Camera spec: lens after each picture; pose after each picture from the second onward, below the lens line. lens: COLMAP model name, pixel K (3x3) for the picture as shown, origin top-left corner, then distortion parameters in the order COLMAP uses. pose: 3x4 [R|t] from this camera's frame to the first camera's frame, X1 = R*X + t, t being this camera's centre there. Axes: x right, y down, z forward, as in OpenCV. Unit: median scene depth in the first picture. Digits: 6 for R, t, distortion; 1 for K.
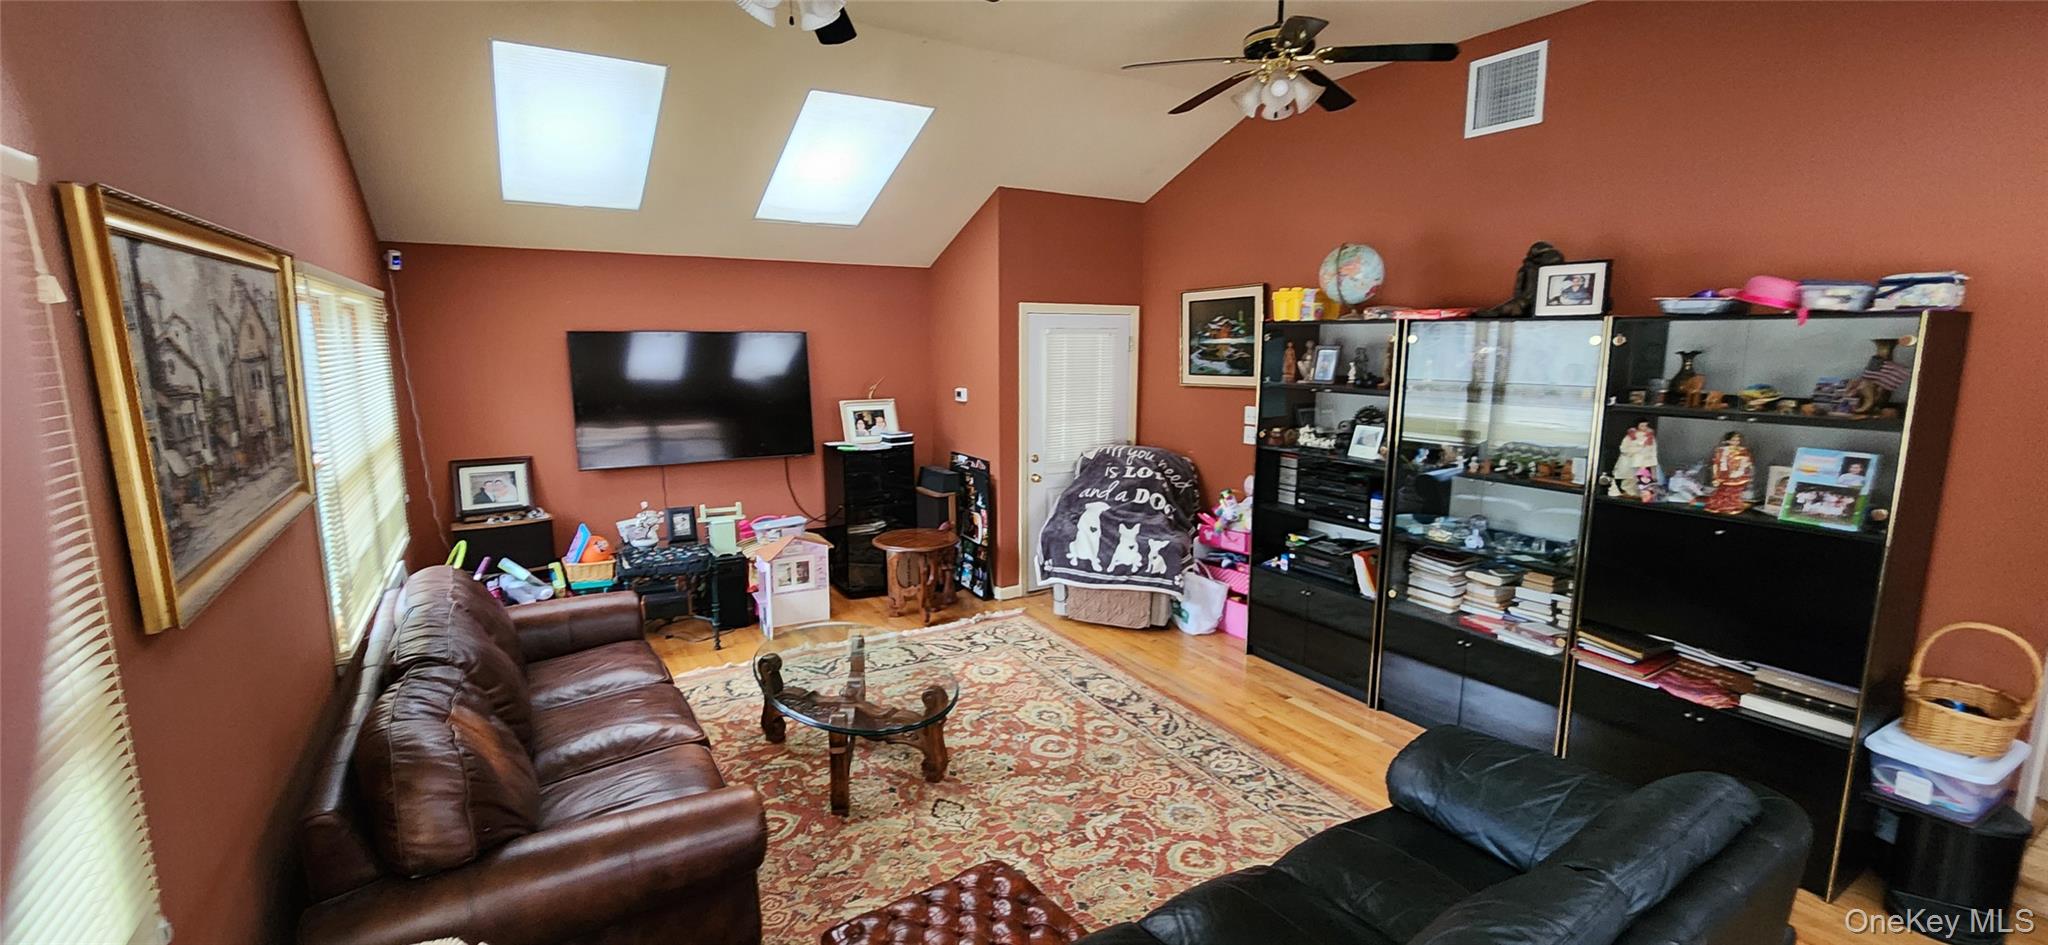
lens RADIAL K [[847.4, 0, 1013.7], [0, 847.4, 463.9], [0, 0, 1]] dist [0.008369, 0.000467]
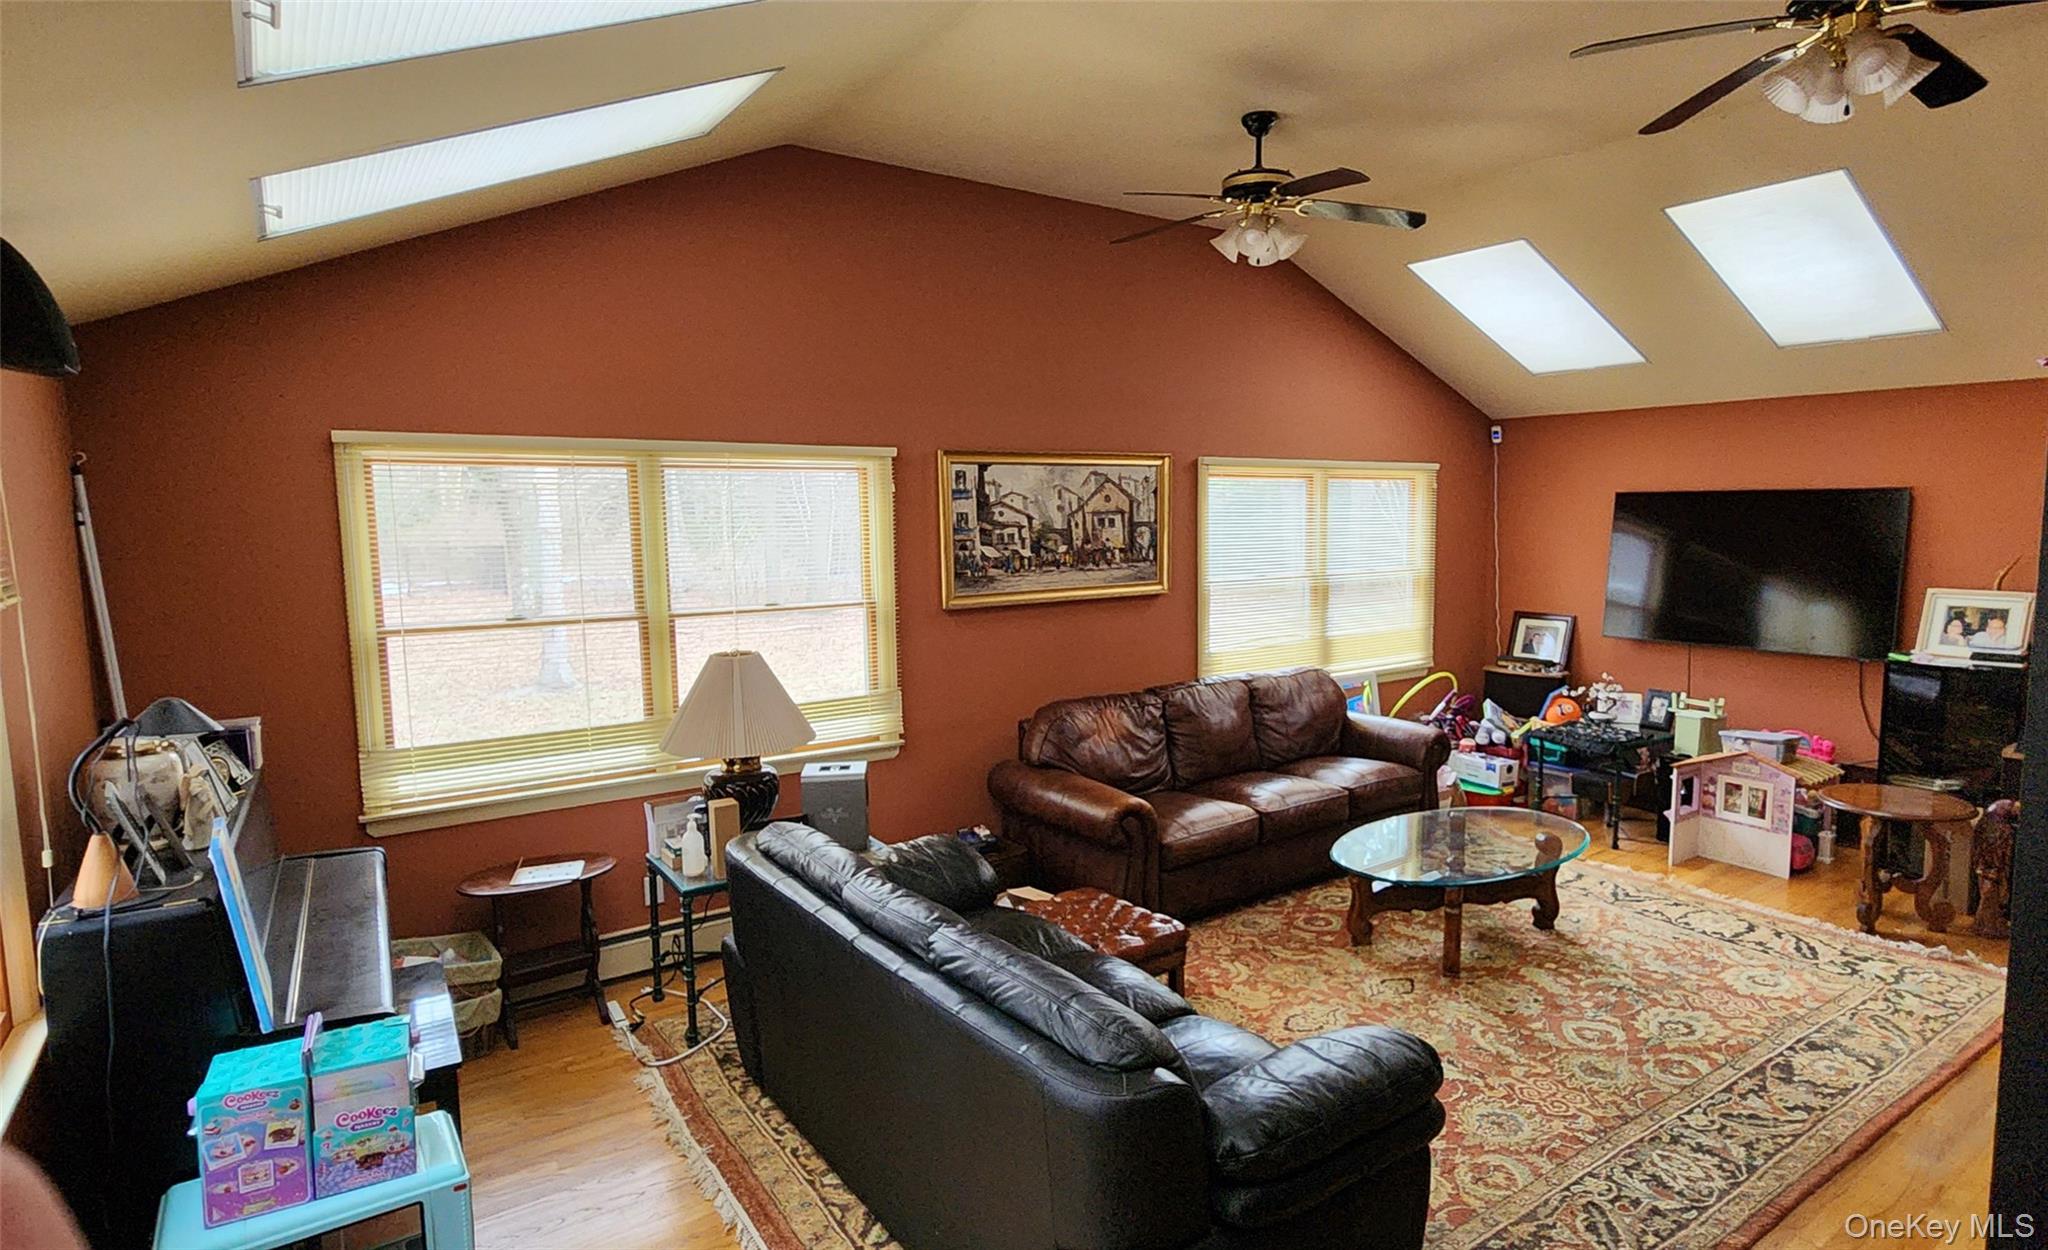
lens RADIAL K [[964.6, 0, 1024.8], [0, 964.6, 596.8], [0, 0, 1]] dist [0.000254, 0.000063]
pose [[0.095753, 0.091511, -0.991190, 0.596858], [-0.139641, 0.987153, 0.077648, -0.033797], [0.985562, 0.130976, 0.107302, 0.266165]]
